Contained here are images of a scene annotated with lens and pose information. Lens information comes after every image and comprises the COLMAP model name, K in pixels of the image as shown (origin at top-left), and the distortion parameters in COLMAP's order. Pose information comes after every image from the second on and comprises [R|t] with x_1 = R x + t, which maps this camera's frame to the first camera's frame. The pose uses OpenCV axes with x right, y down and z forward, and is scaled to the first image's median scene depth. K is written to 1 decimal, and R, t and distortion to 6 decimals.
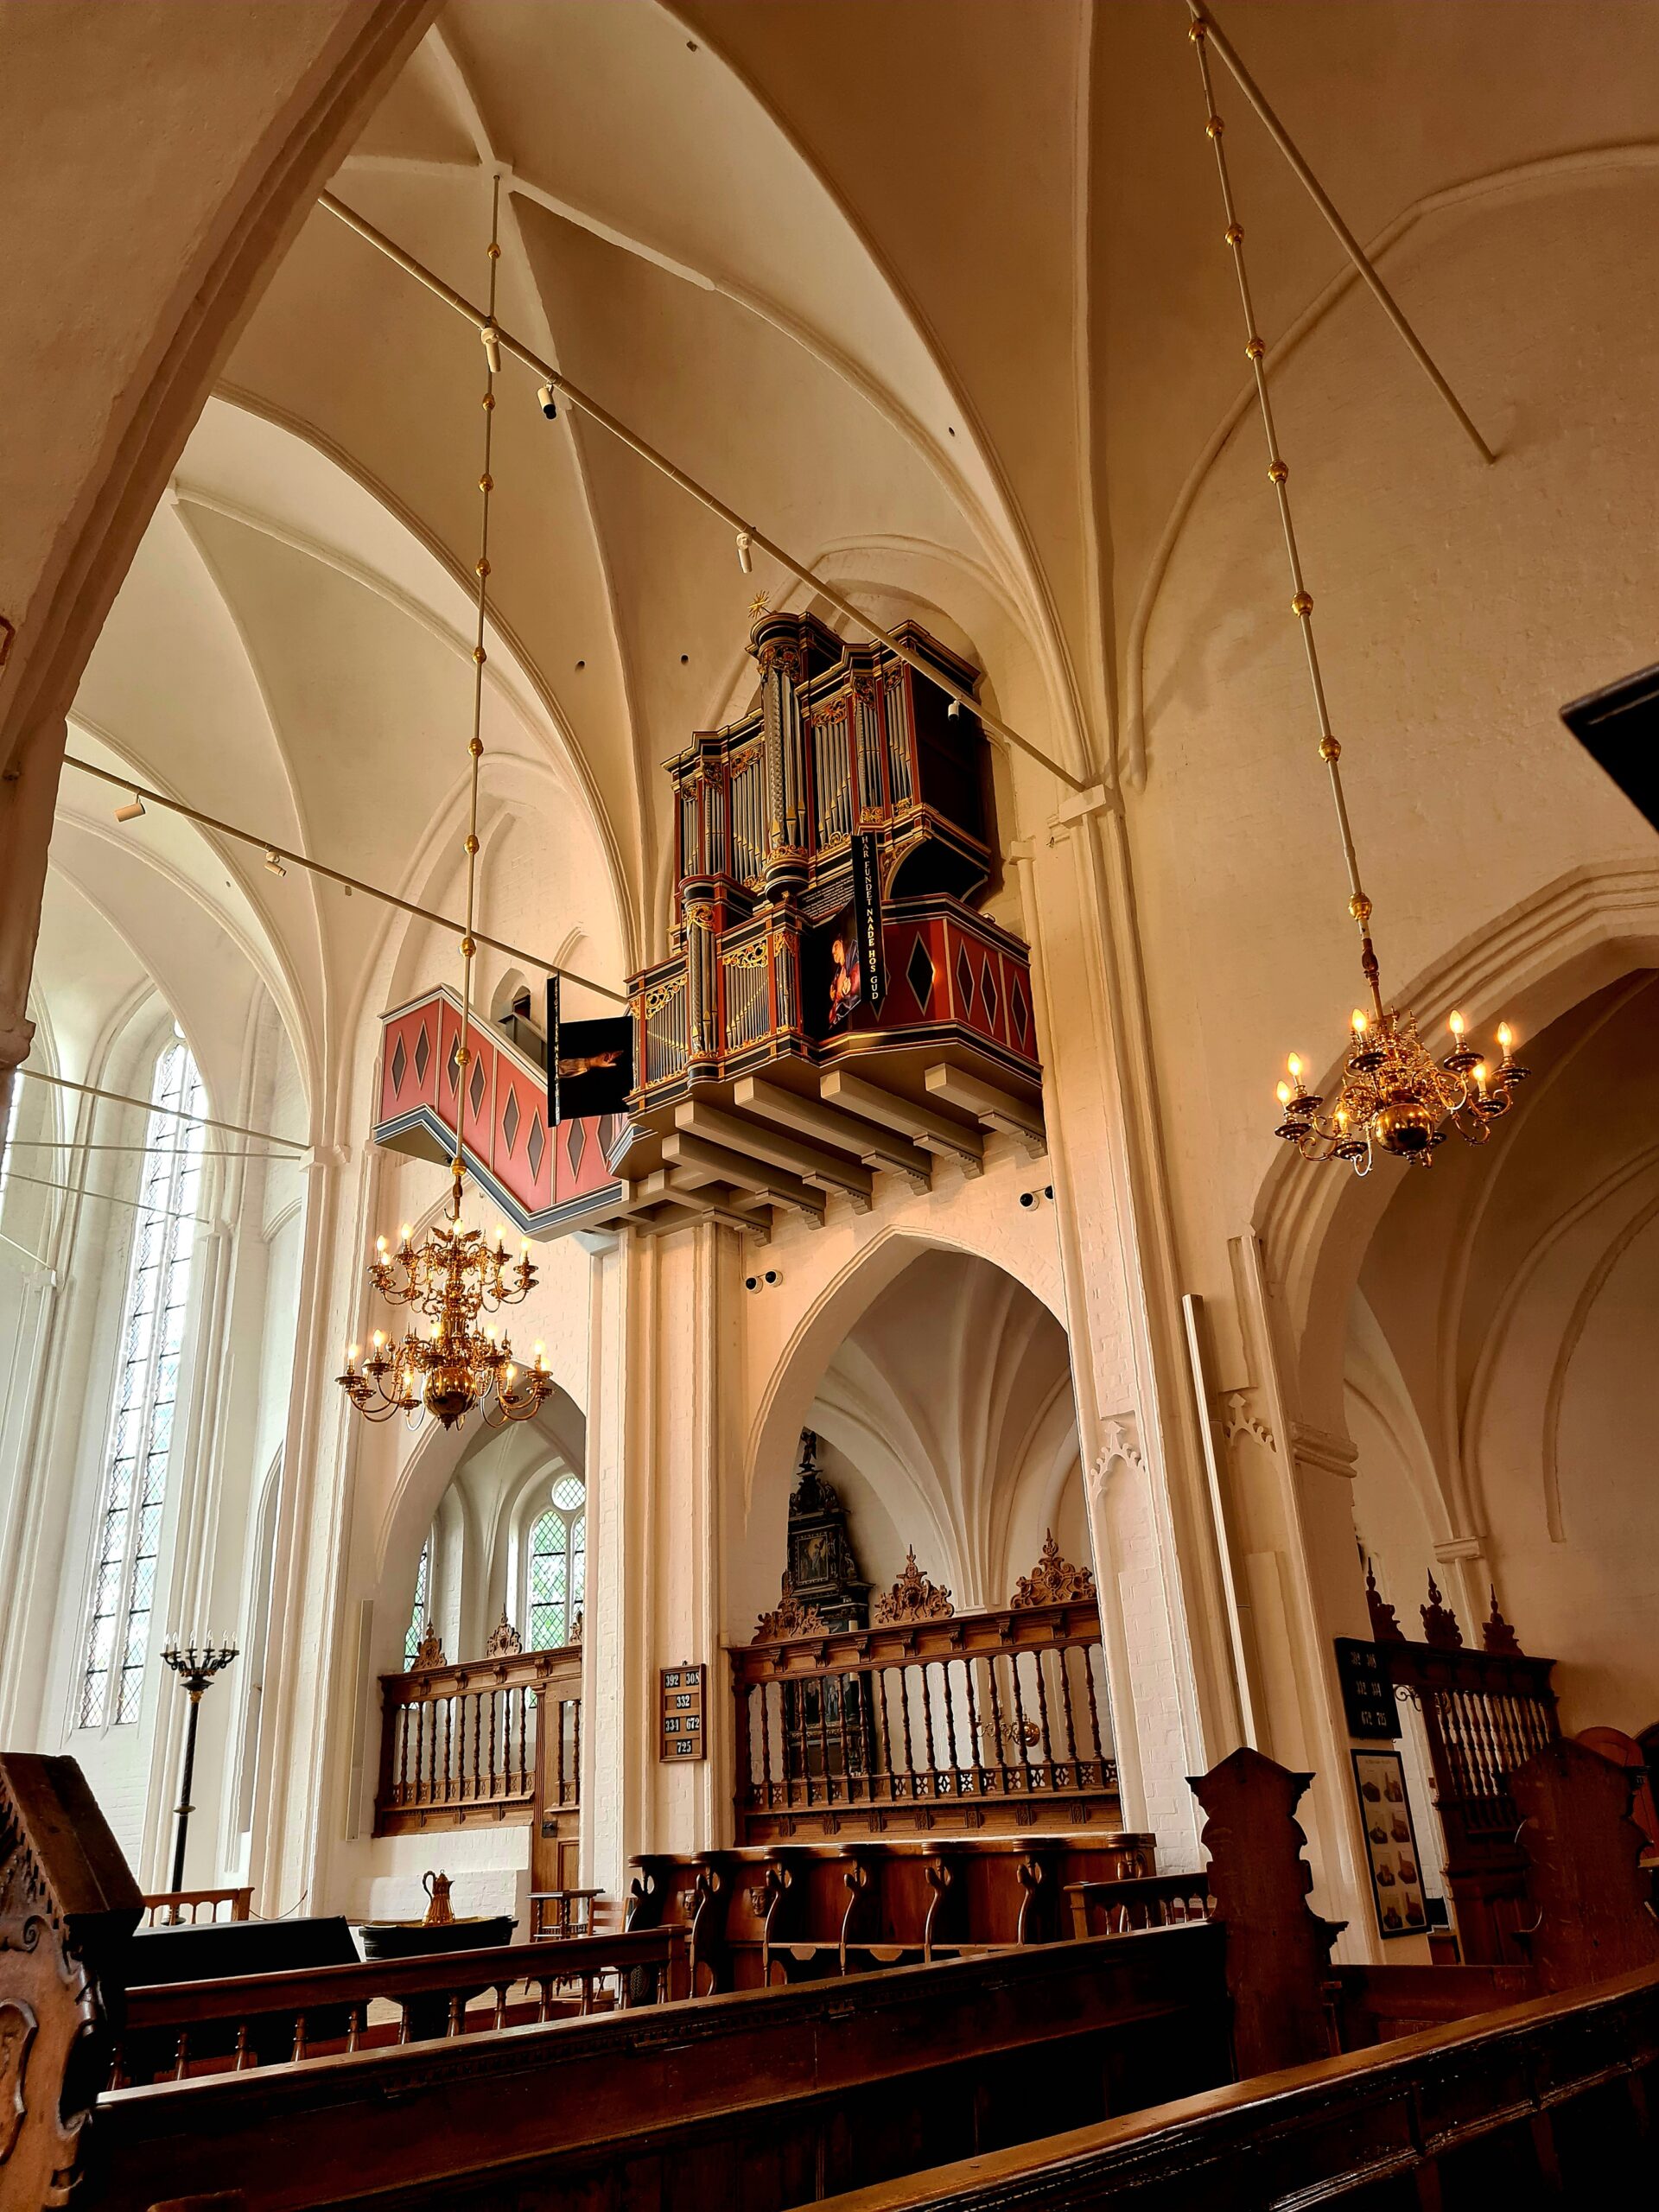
lens RADIAL K [[1624.6, 0, 829.5], [0, 1624.6, 1106.0], [0, 0, 1]] dist [0.061249, -0.043945]
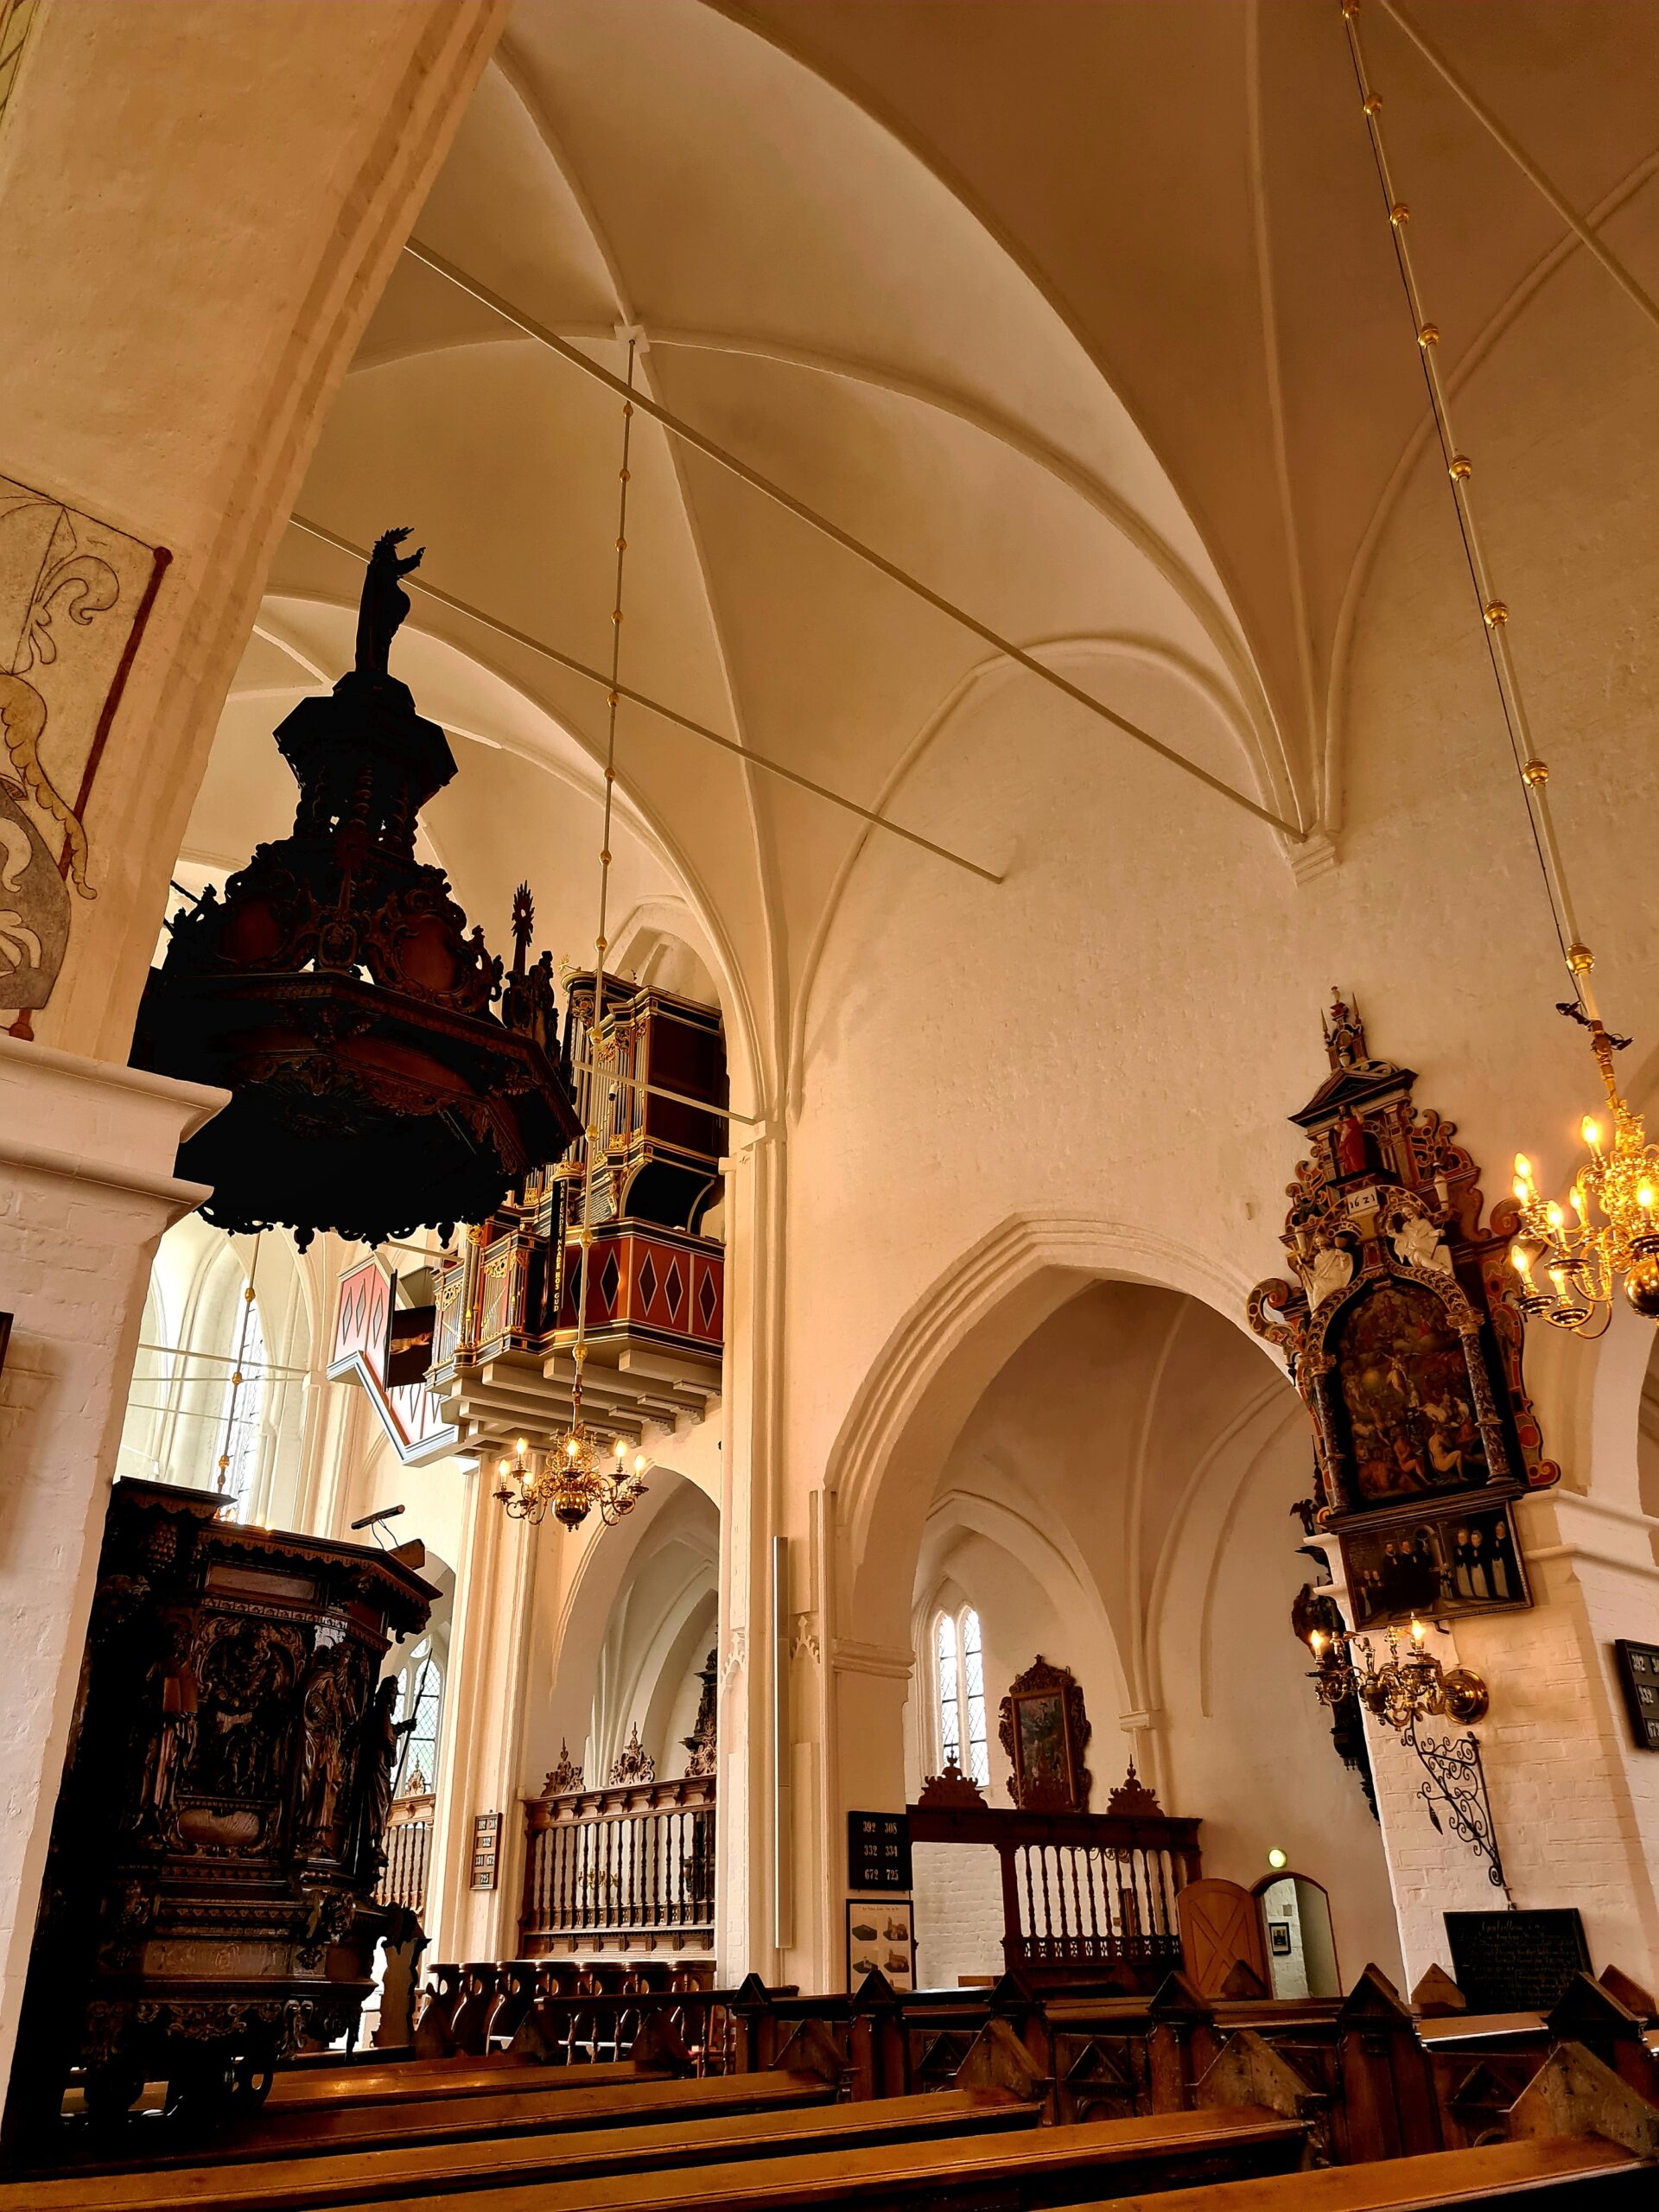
lens RADIAL K [[1624.6, 0, 829.5], [0, 1624.6, 1106.0], [0, 0, 1]] dist [0.061249, -0.043945]
pose [[0.984180, -0.051493, -0.169522, 0.434275], [0.042969, 0.997639, -0.053578, -0.136390], [0.171881, 0.045446, 0.984069, -0.259672]]
